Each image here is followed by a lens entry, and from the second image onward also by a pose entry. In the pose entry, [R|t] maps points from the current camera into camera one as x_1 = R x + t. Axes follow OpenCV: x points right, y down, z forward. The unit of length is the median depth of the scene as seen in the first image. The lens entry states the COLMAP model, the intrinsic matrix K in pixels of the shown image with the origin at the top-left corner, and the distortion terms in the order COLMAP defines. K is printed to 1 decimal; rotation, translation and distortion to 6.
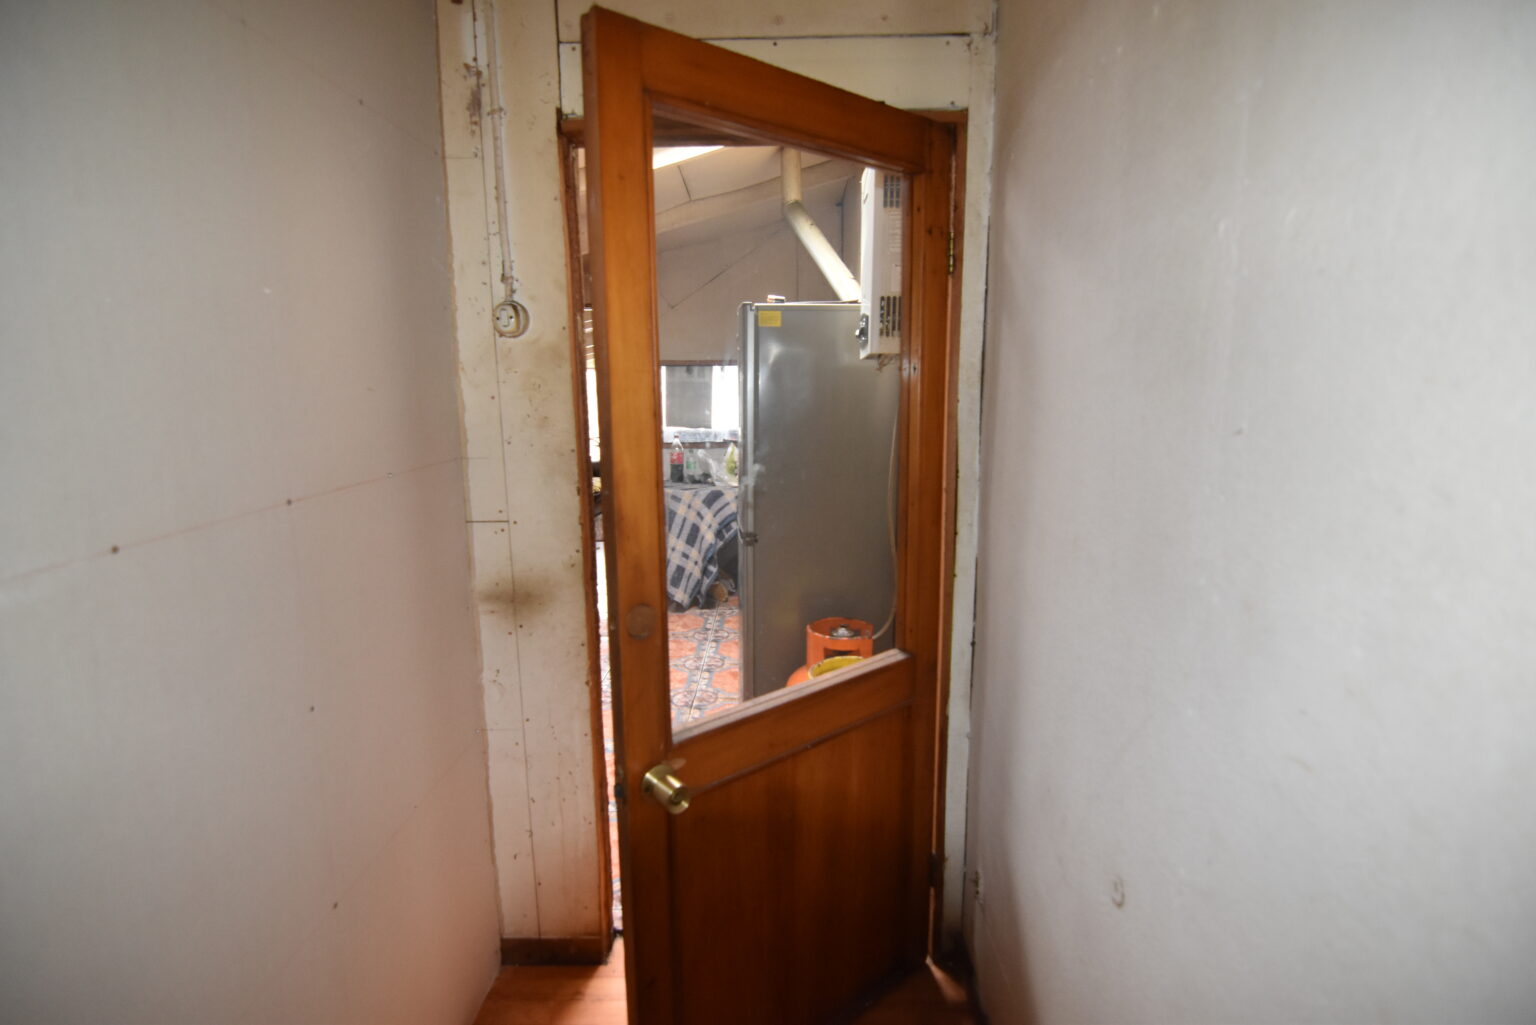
lens RADIAL K [[734.7, 0, 768.0], [0, 734.7, 512.5], [0, 0, 1]] dist [0.001253, -0.014830]
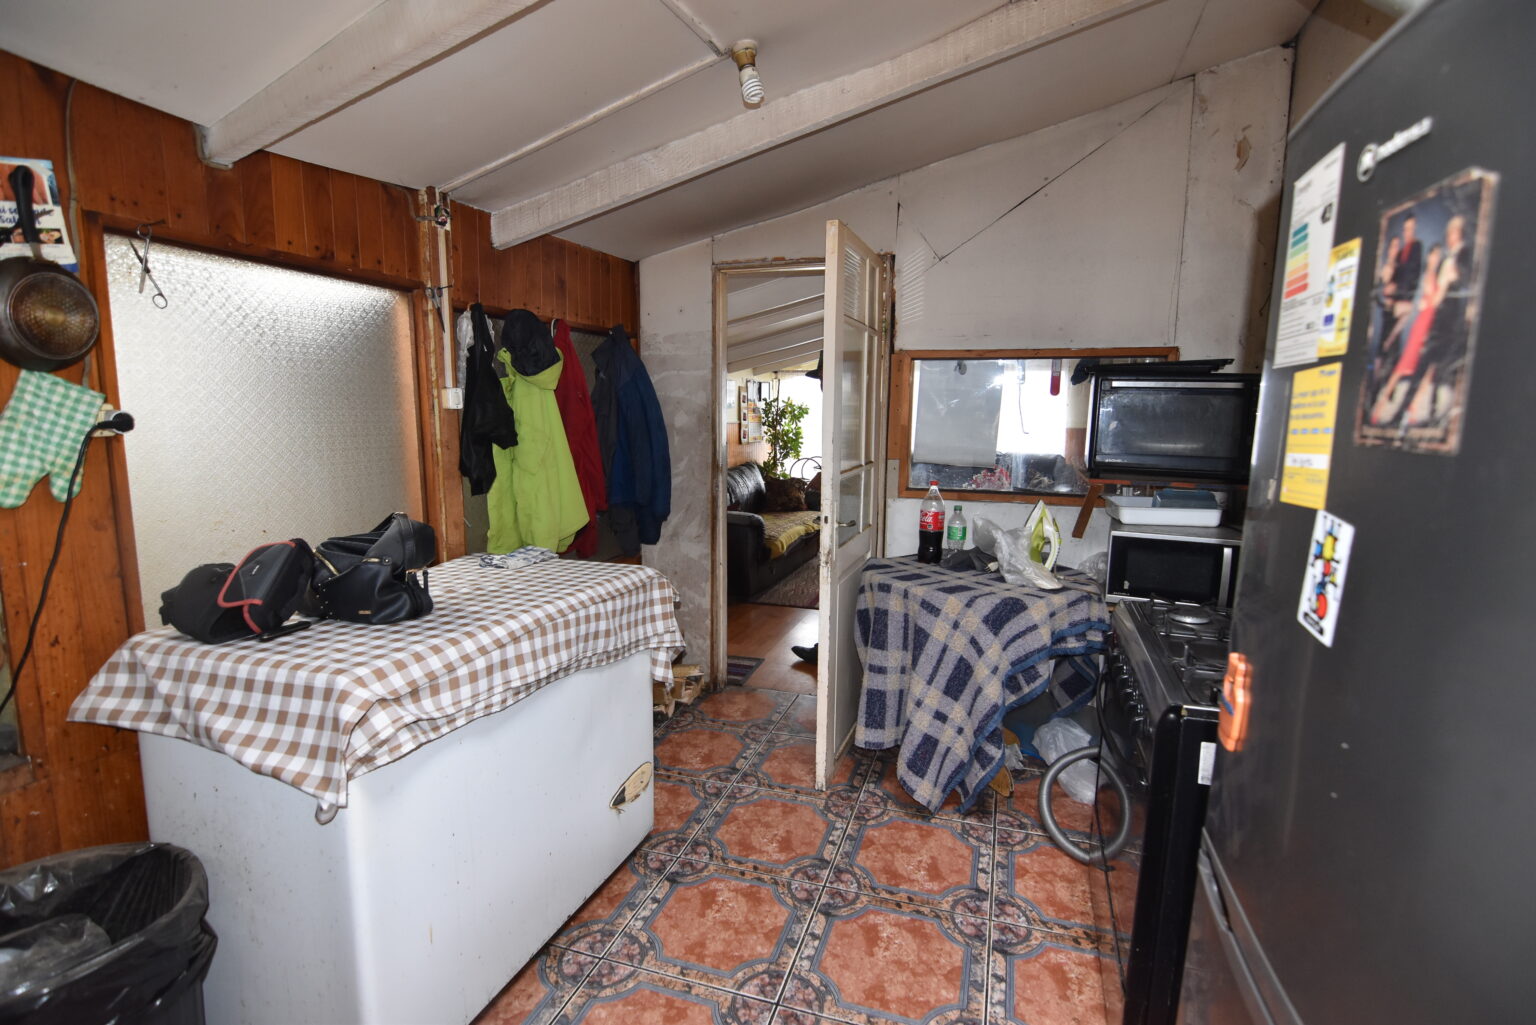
lens RADIAL K [[734.7, 0, 768.0], [0, 734.7, 512.5], [0, 0, 1]] dist [0.001253, -0.014830]
pose [[0.950727, 0.062766, -0.303609, -0.079757], [-0.067331, 0.997720, -0.004581, -0.075174], [0.302629, 0.024798, 0.952786, 0.461619]]
